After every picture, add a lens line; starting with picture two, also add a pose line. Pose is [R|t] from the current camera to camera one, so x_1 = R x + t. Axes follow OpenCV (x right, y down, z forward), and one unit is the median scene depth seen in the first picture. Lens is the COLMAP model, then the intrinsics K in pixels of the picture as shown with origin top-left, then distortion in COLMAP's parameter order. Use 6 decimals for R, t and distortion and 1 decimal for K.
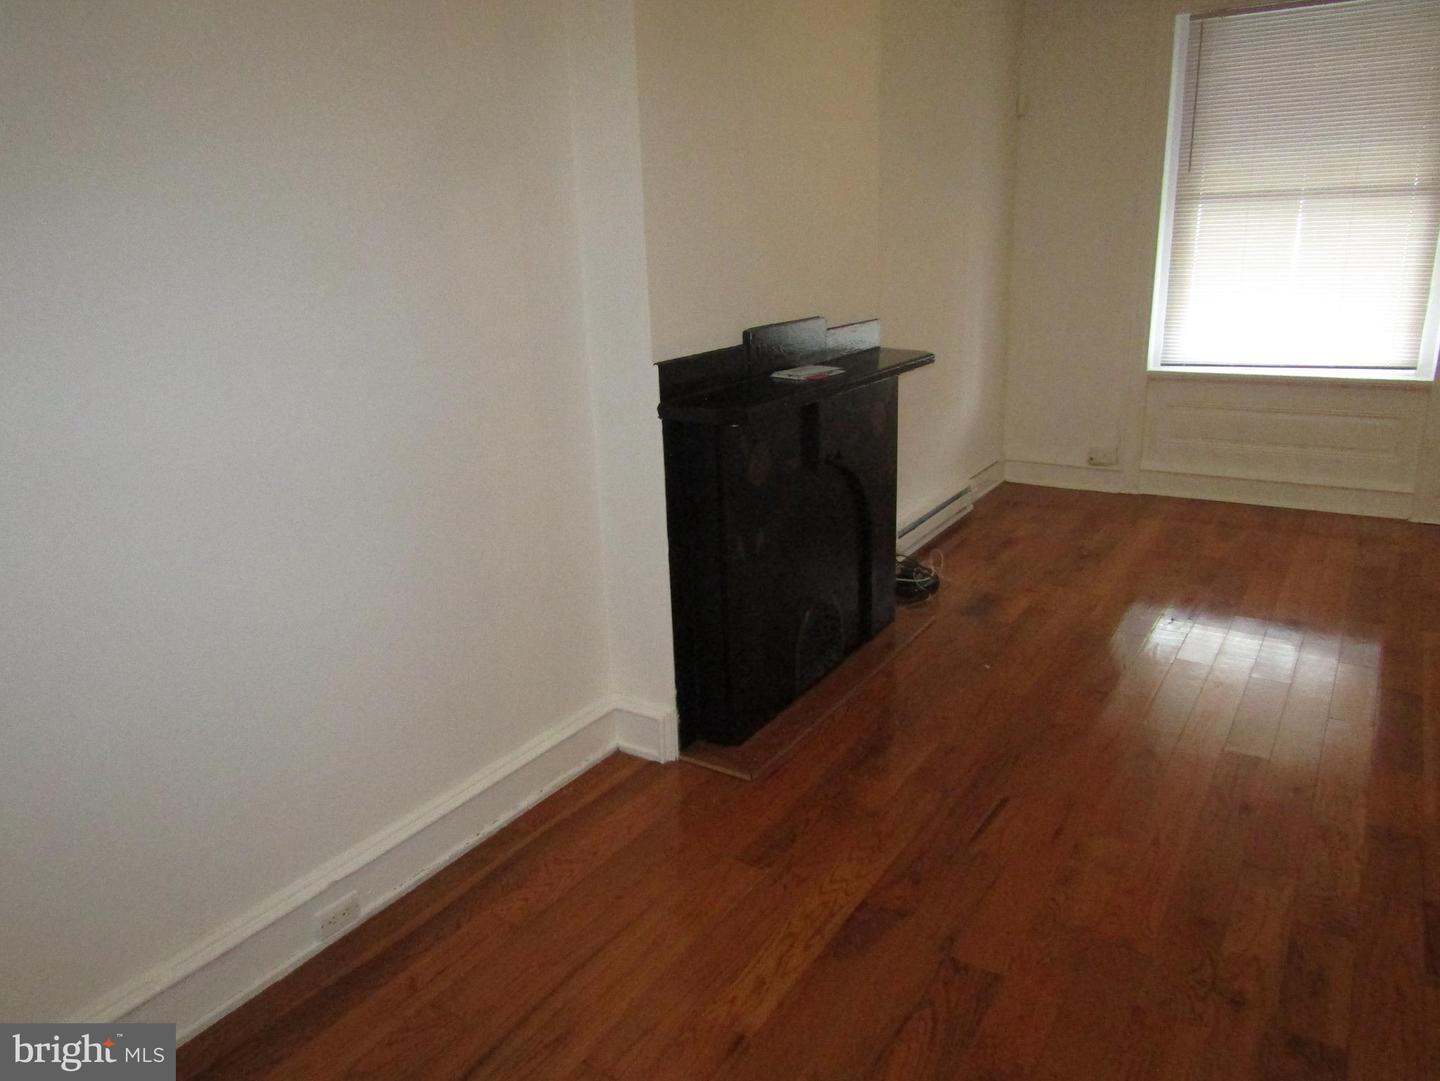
lens RADIAL K [[1018.1, 0, 721.7], [0, 1018.1, 543.5], [0, 0, 1]] dist [-0.016232, 0.005636]
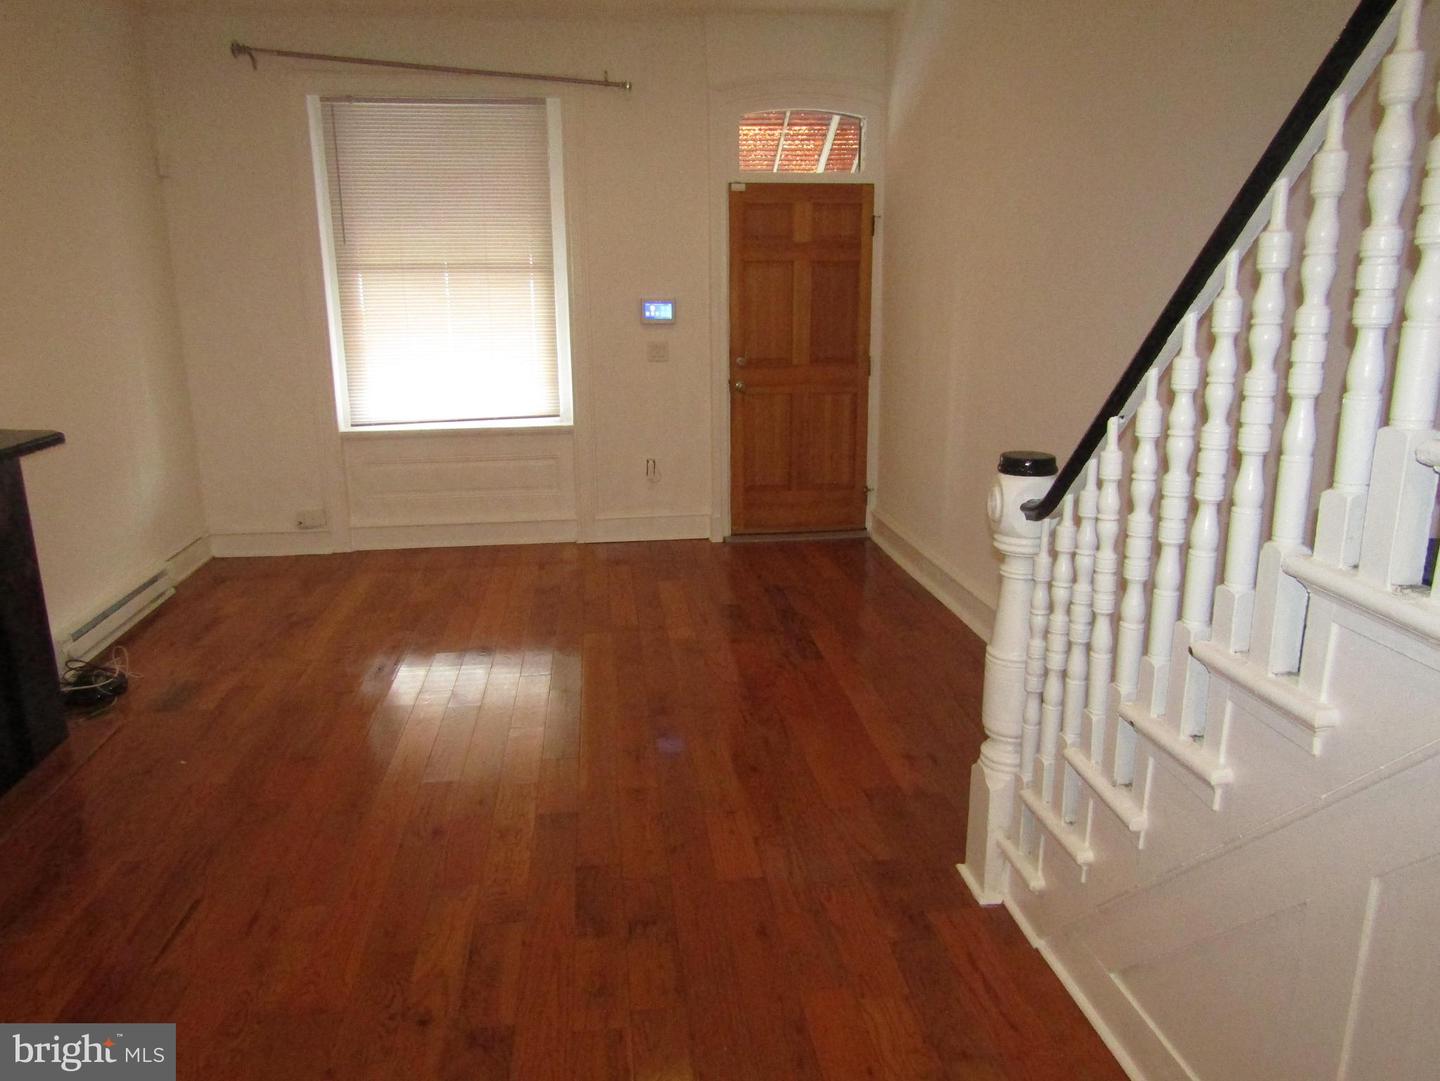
lens RADIAL K [[1018.1, 0, 723.1], [0, 1018.1, 535.5], [0, 0, 1]] dist [-0.016232, 0.005636]
pose [[0.763806, -0.128394, 0.632547, 0.066514], [0.169841, 0.985458, -0.005058, 0.005051], [-0.622699, 0.111296, 0.774506, -0.033087]]
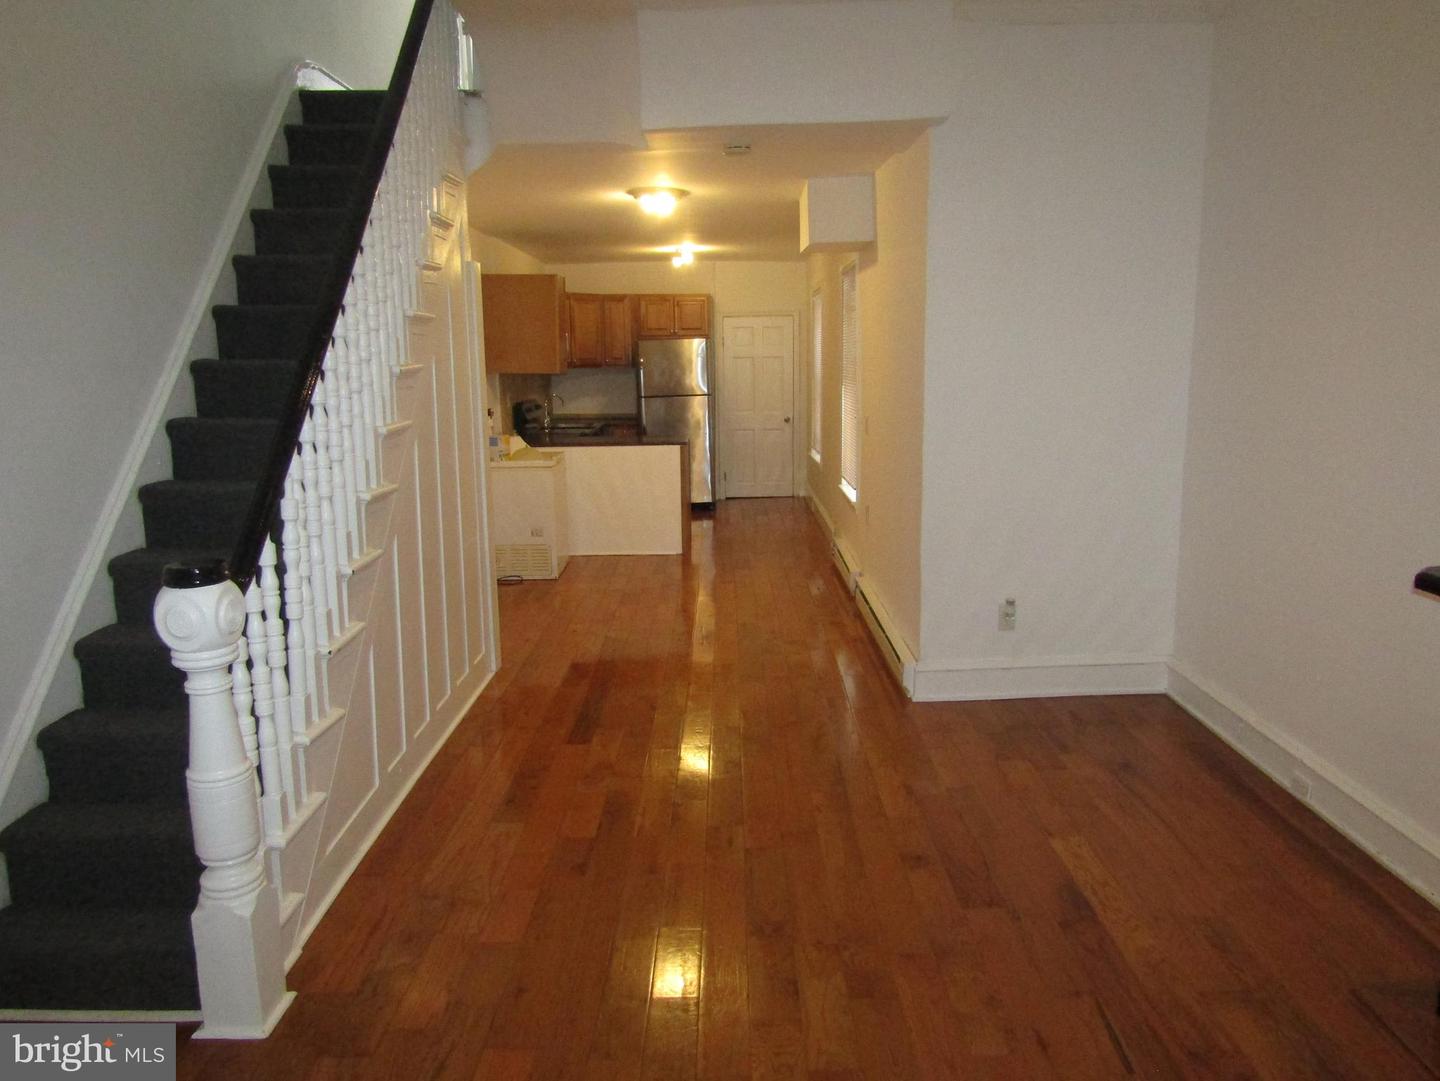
lens RADIAL K [[1018.1, 0, 720.4], [0, 1018.1, 545.0], [0, 0, 1]] dist [-0.016232, 0.005636]
pose [[-0.845075, 0.145649, -0.514426, 0.575414], [-0.109460, 0.894665, 0.433120, -0.275081], [0.523322, 0.422328, -0.740117, 0.792784]]
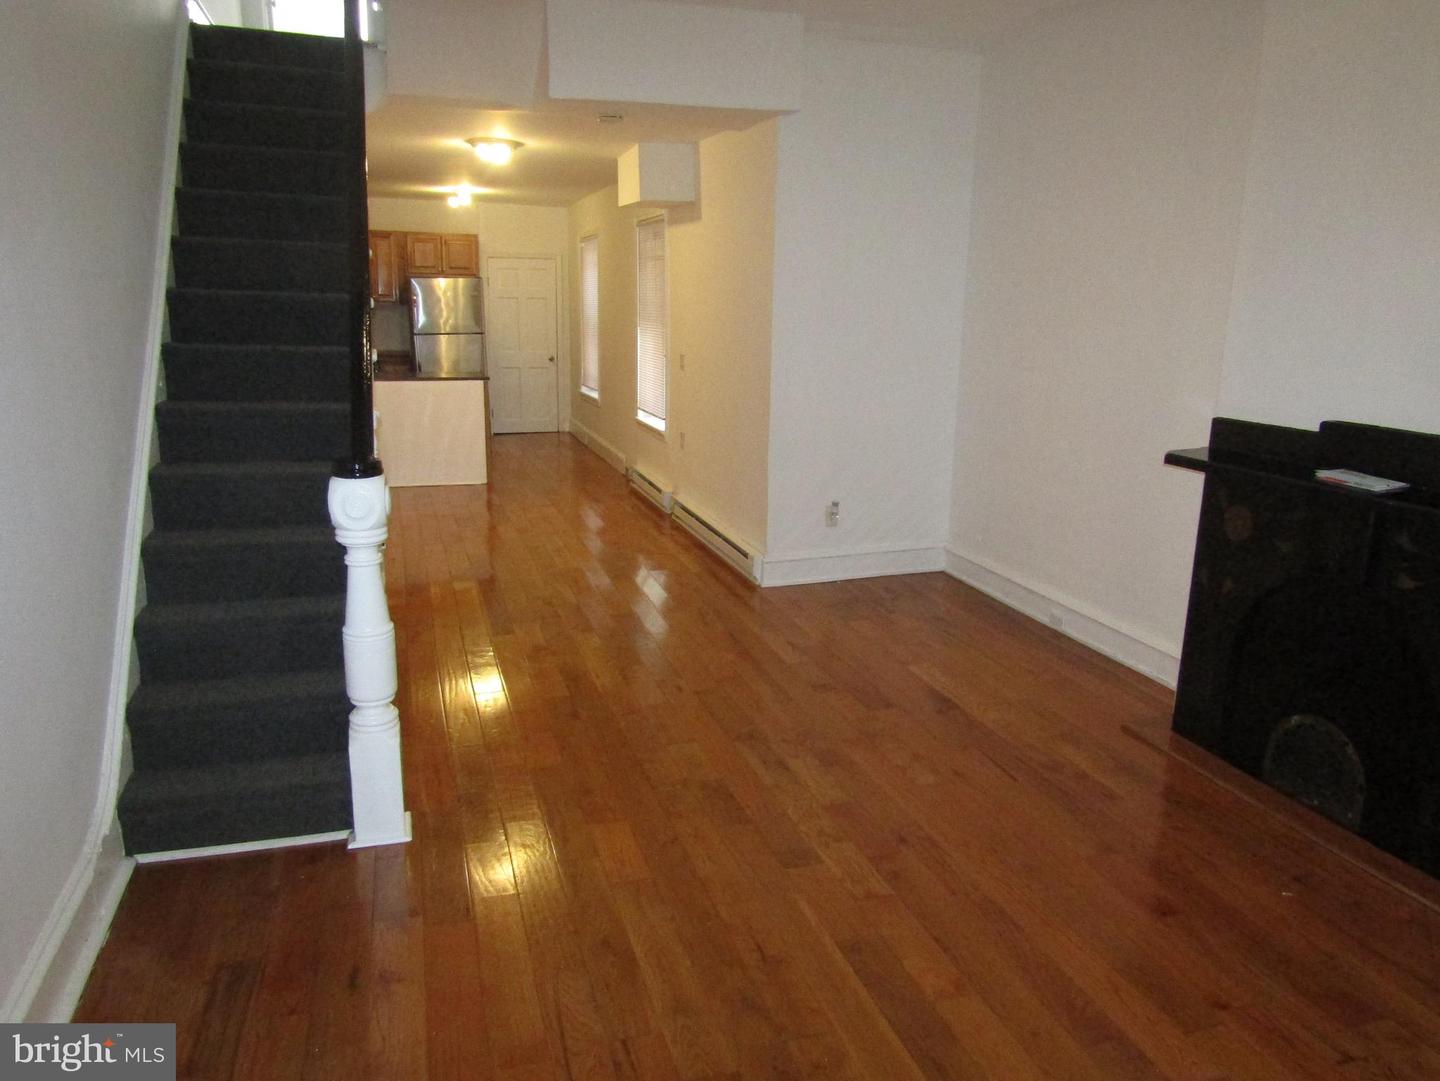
lens RADIAL K [[1018.1, 0, 723.2], [0, 1018.1, 536.2], [0, 0, 1]] dist [-0.016232, 0.005636]
pose [[-0.637884, 0.197256, -0.744442, 0.870365], [-0.218557, 0.880533, 0.420589, -0.287408], [0.738469, 0.430990, -0.518566, 0.794574]]
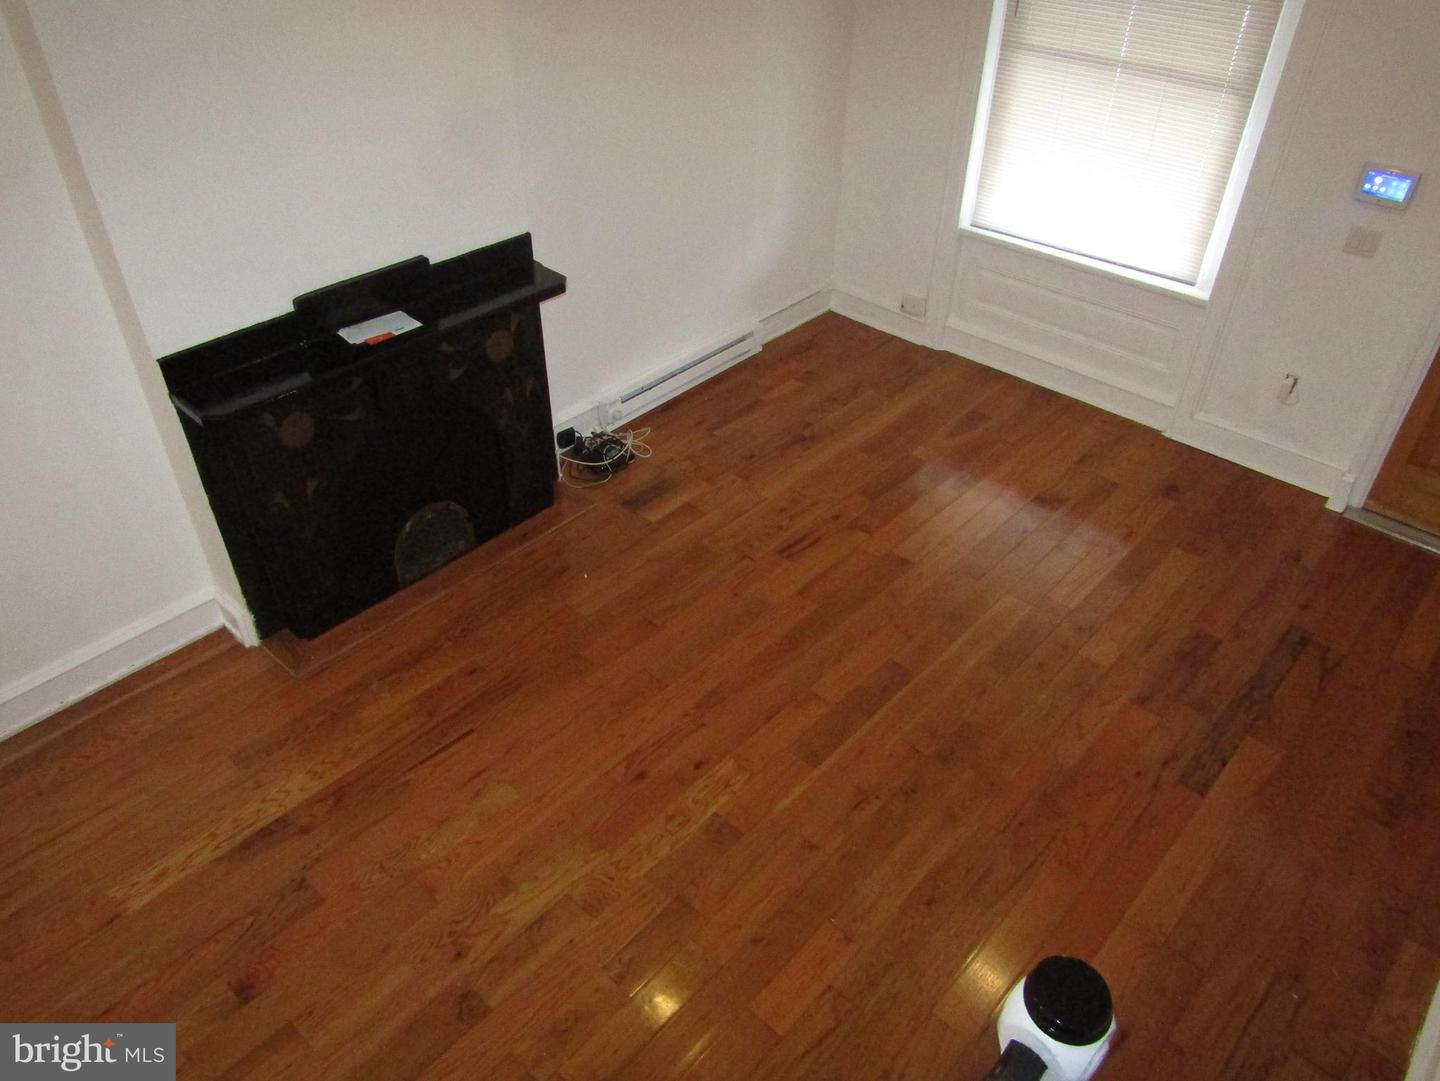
lens RADIAL K [[1018.1, 0, 720.1], [0, 1018.1, 539.5], [0, 0, 1]] dist [-0.016232, 0.005636]
pose [[0.984822, 0.138274, -0.104912, 0.429541], [-0.091895, 0.928153, 0.360675, -0.280314], [0.147247, -0.345560, 0.926772, -0.015731]]
